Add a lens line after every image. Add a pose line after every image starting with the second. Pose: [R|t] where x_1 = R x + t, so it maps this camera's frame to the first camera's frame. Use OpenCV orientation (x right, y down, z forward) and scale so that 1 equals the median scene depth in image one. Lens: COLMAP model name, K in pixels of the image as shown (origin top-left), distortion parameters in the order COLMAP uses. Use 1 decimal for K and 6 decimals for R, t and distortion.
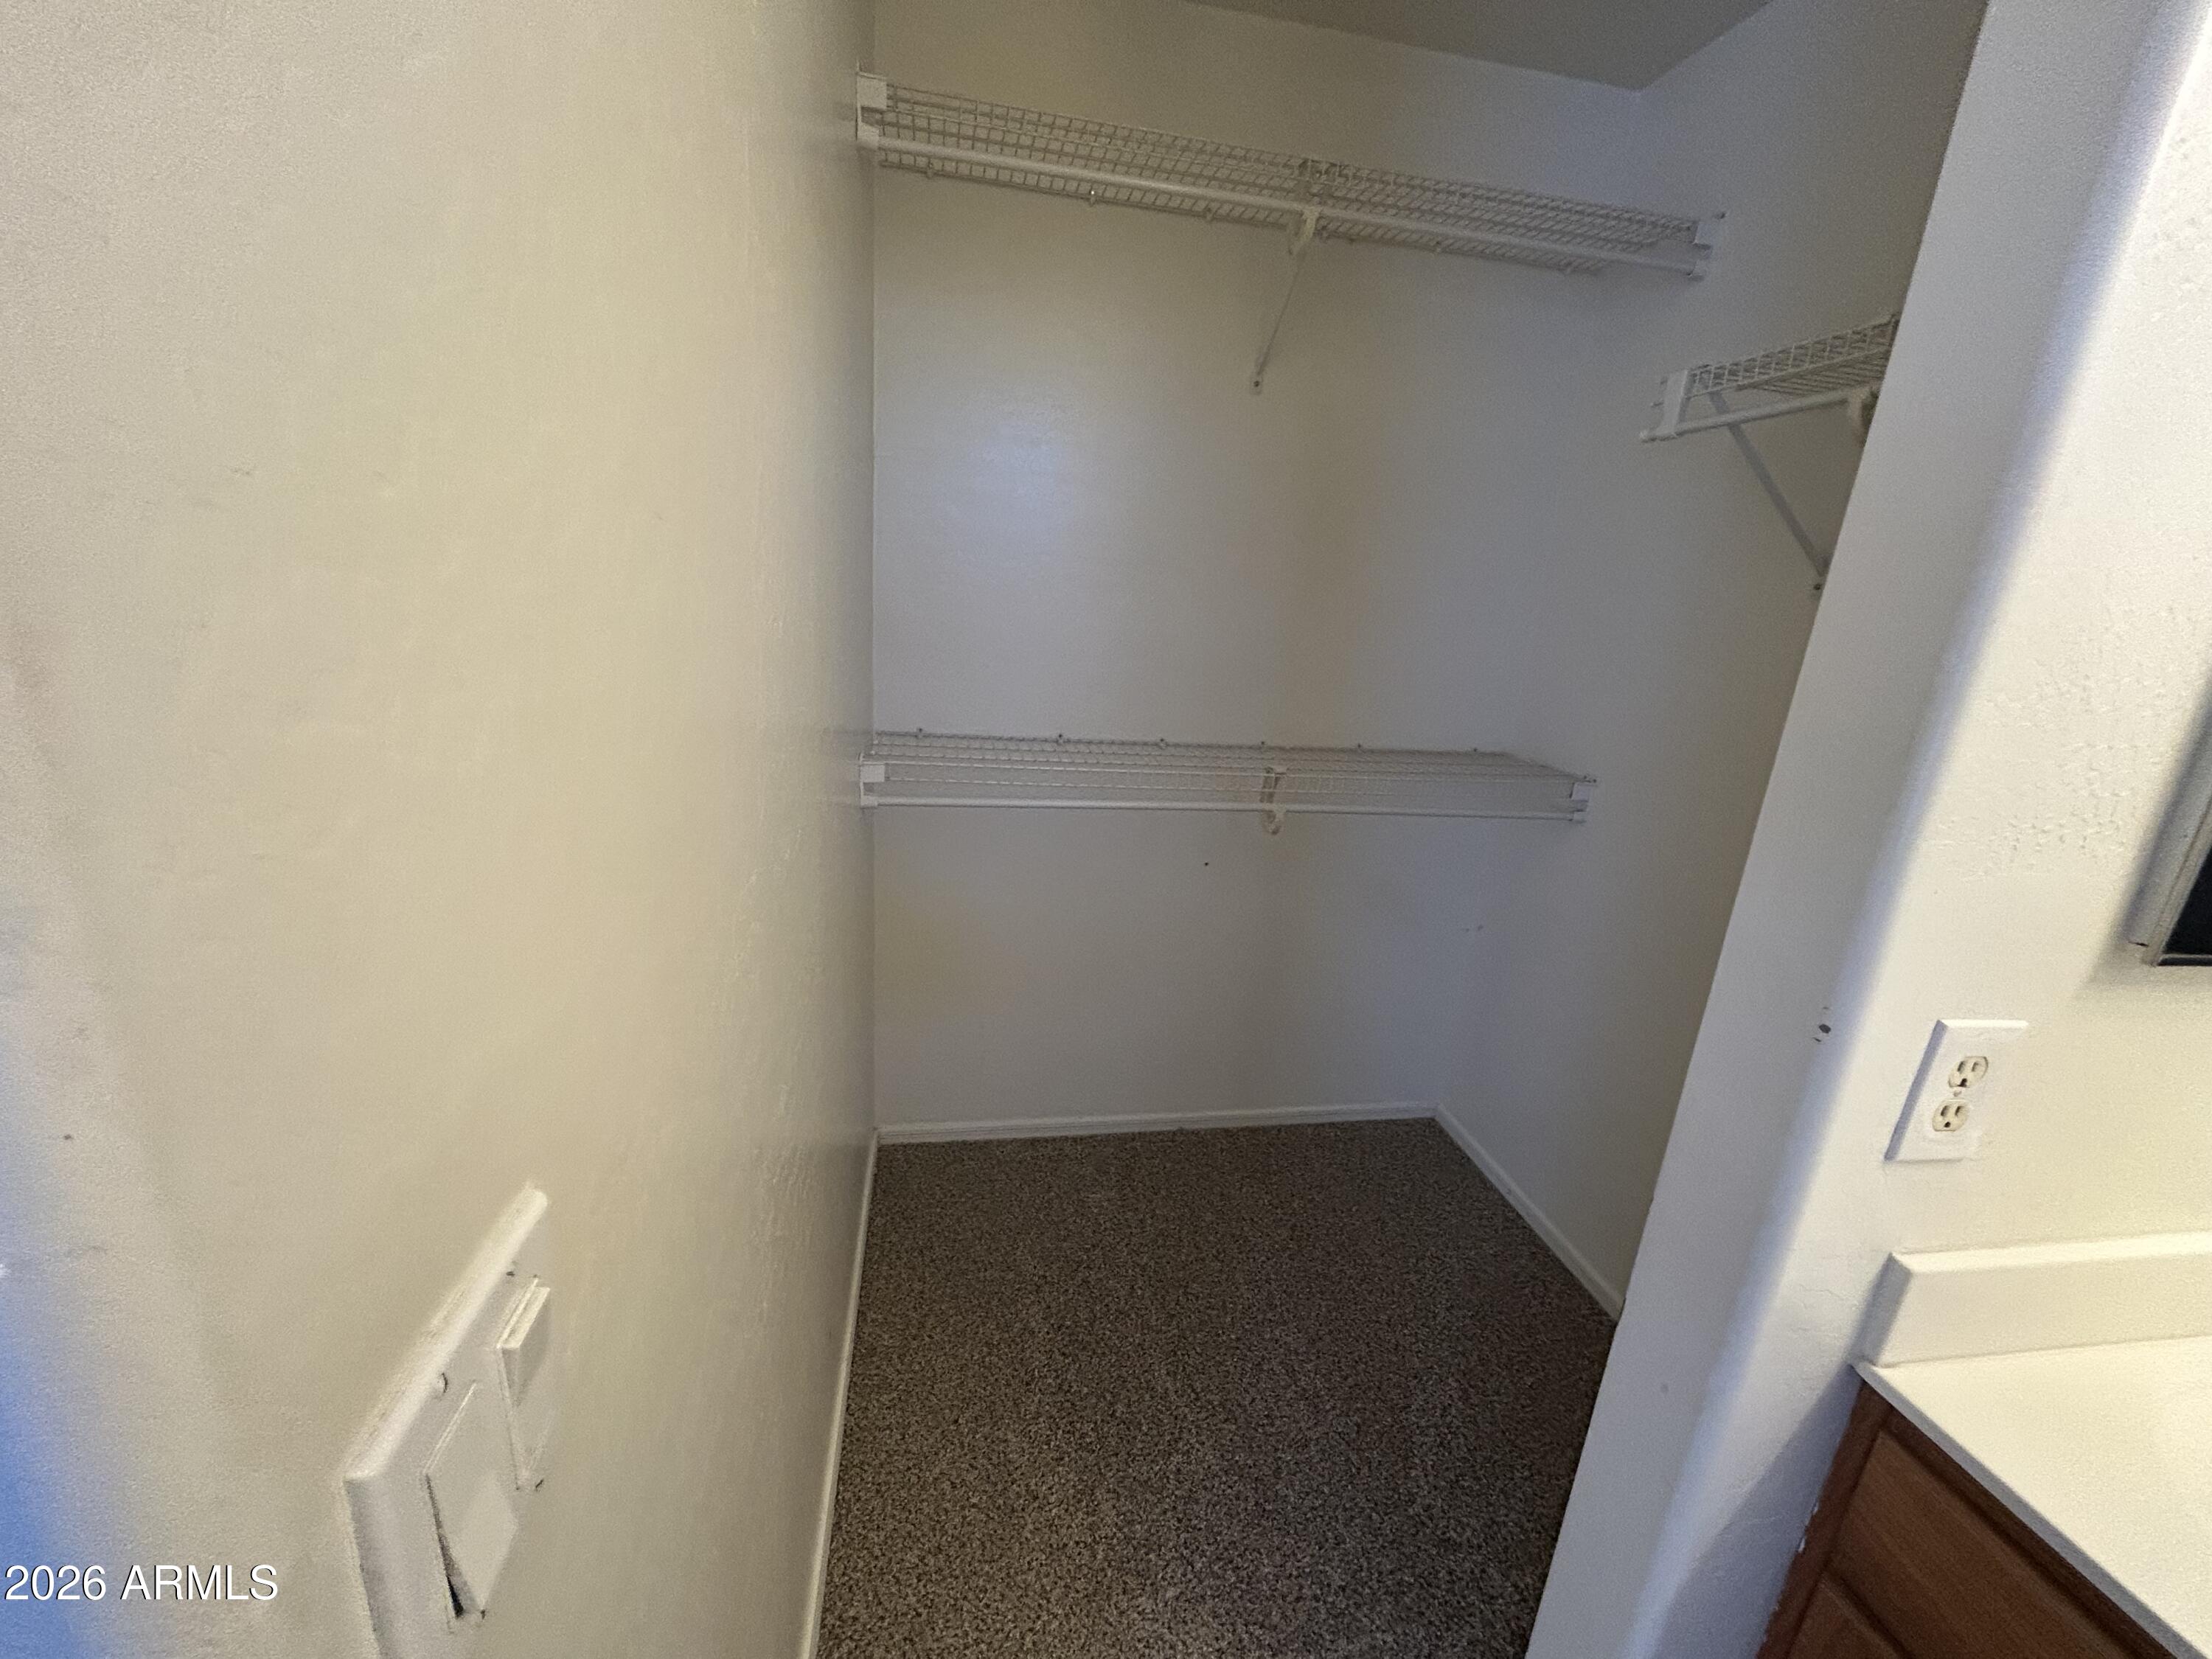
lens RADIAL K [[888.1, 0, 1100.3], [0, 888.1, 827.9], [0, 0, 1]] dist [-0.000777, 0.000610]
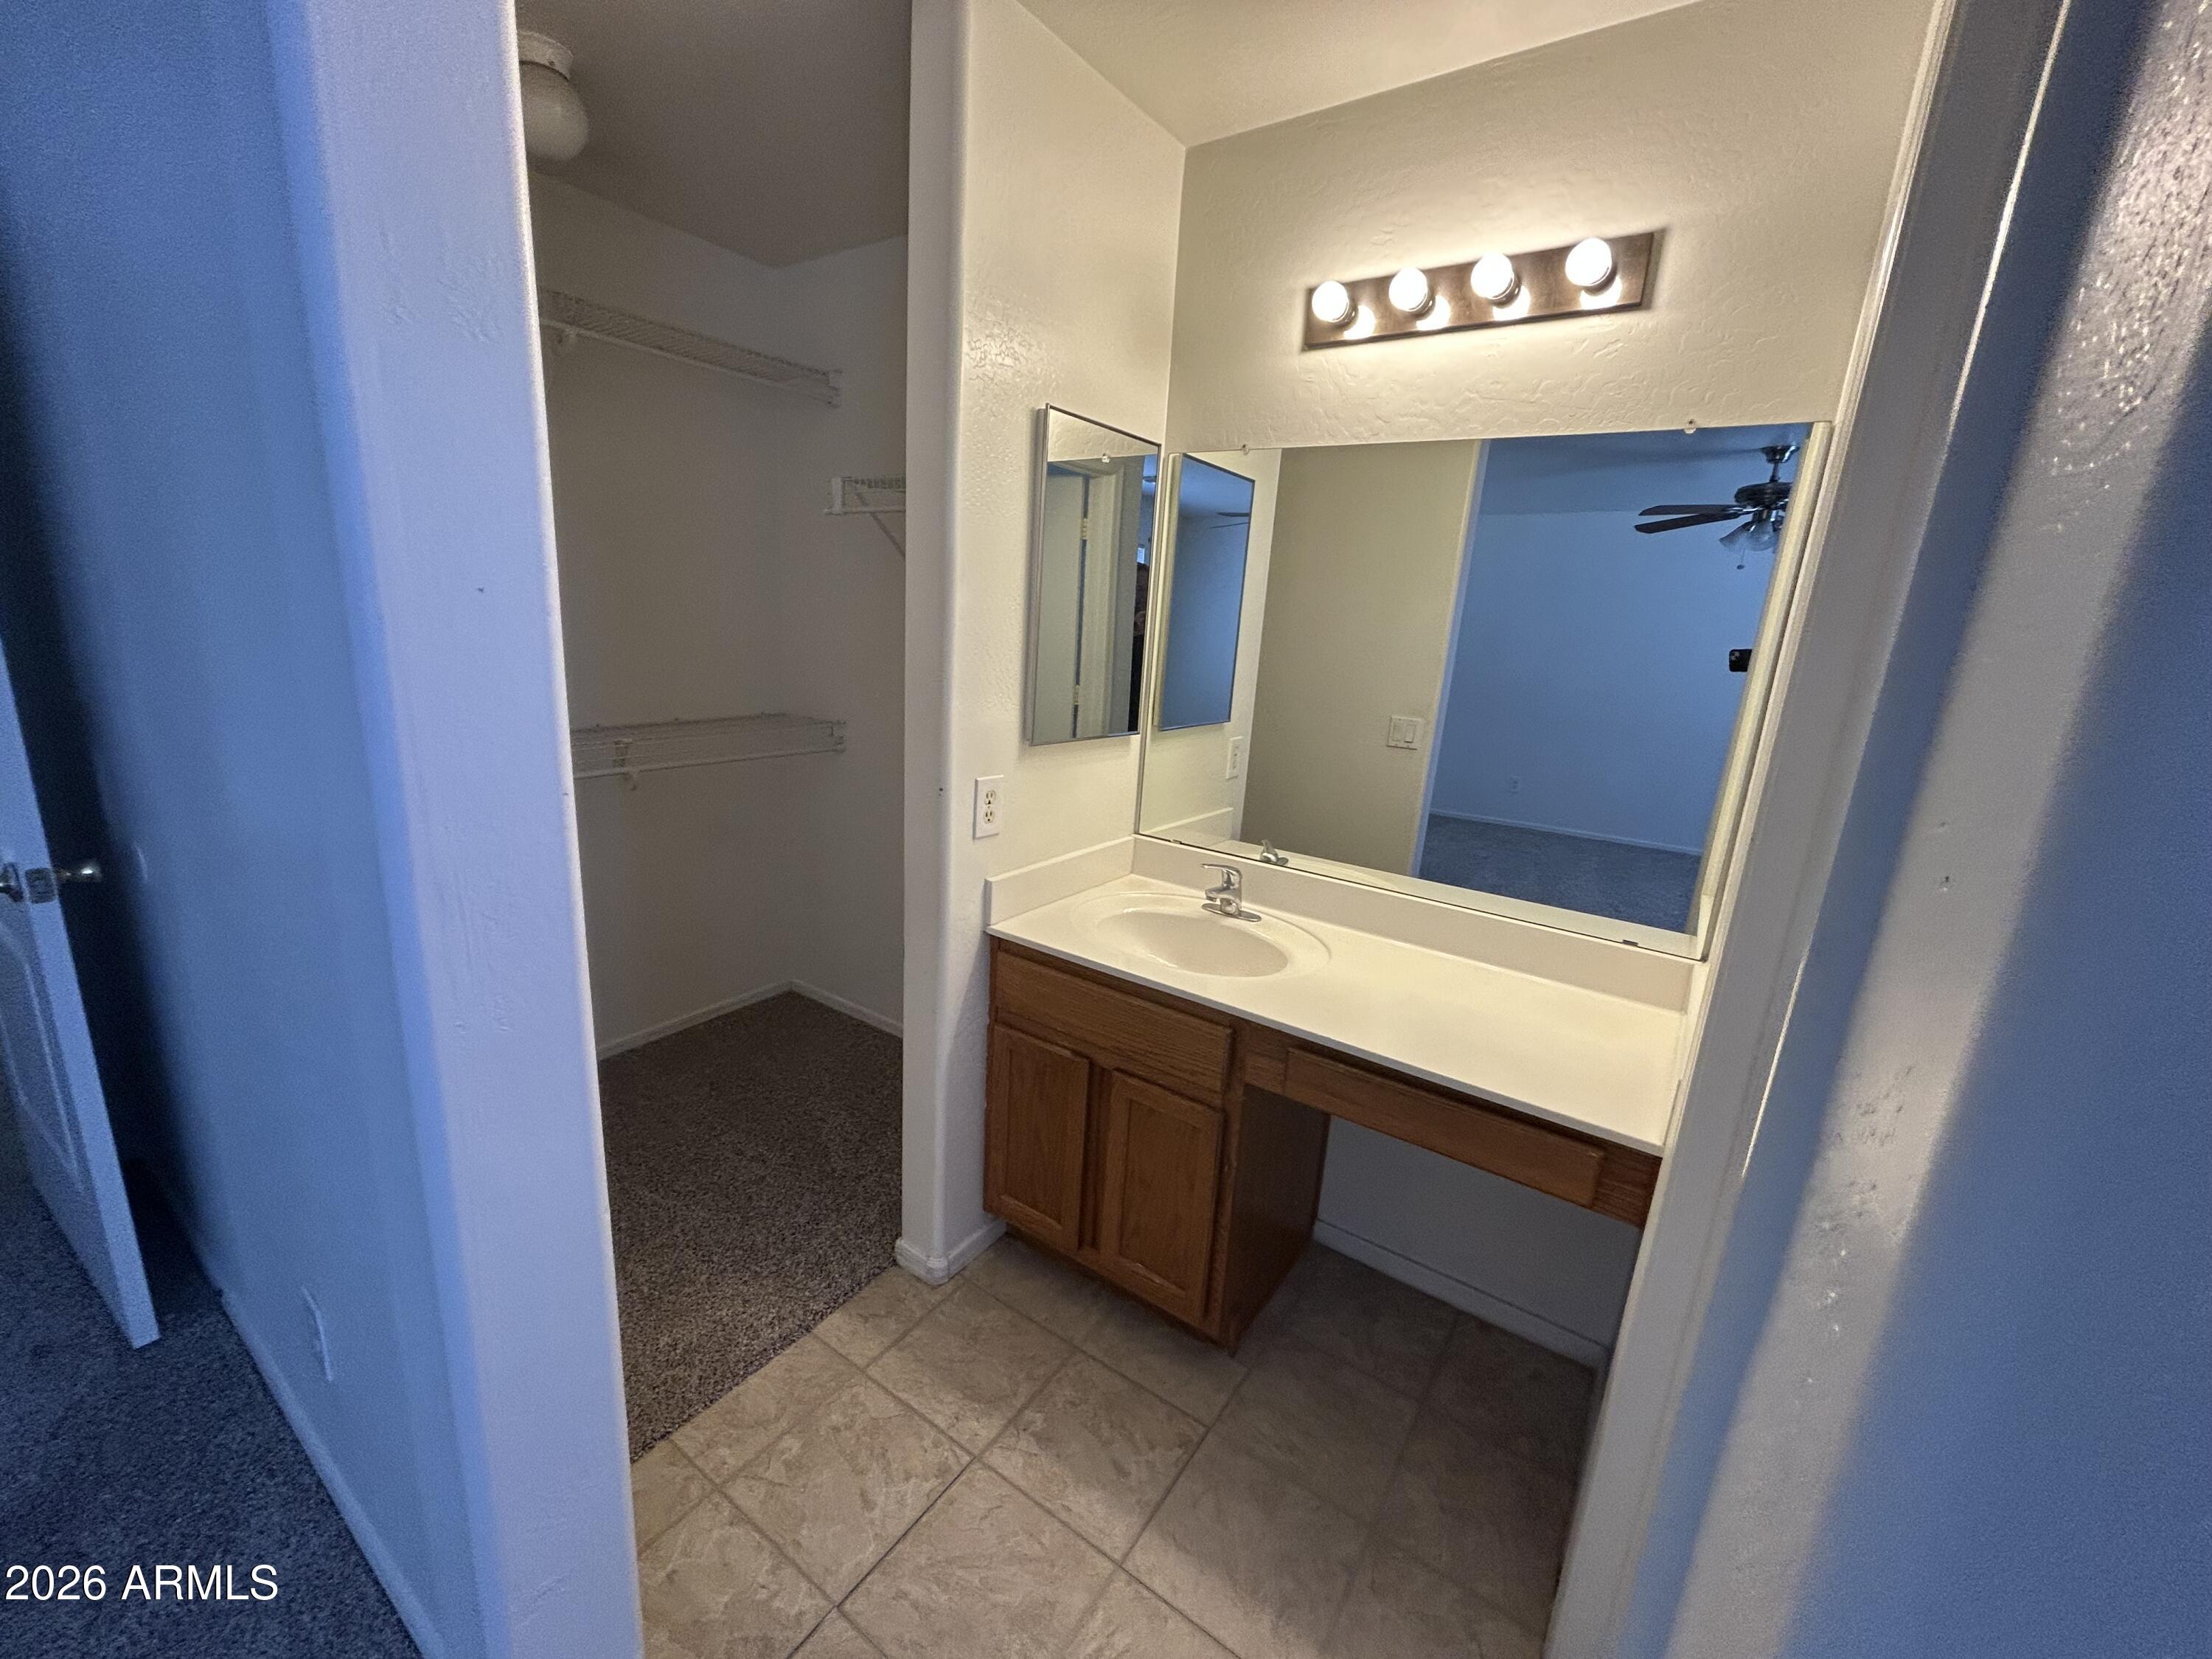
lens RADIAL K [[888.1, 0, 1097.3], [0, 888.1, 830.3], [0, 0, 1]] dist [-0.000777, 0.000610]
pose [[0.705054, -0.198715, 0.680743, -0.310124], [0.184077, 0.978317, 0.094929, 0.092633], [-0.684846, 0.058379, 0.726345, -0.574739]]
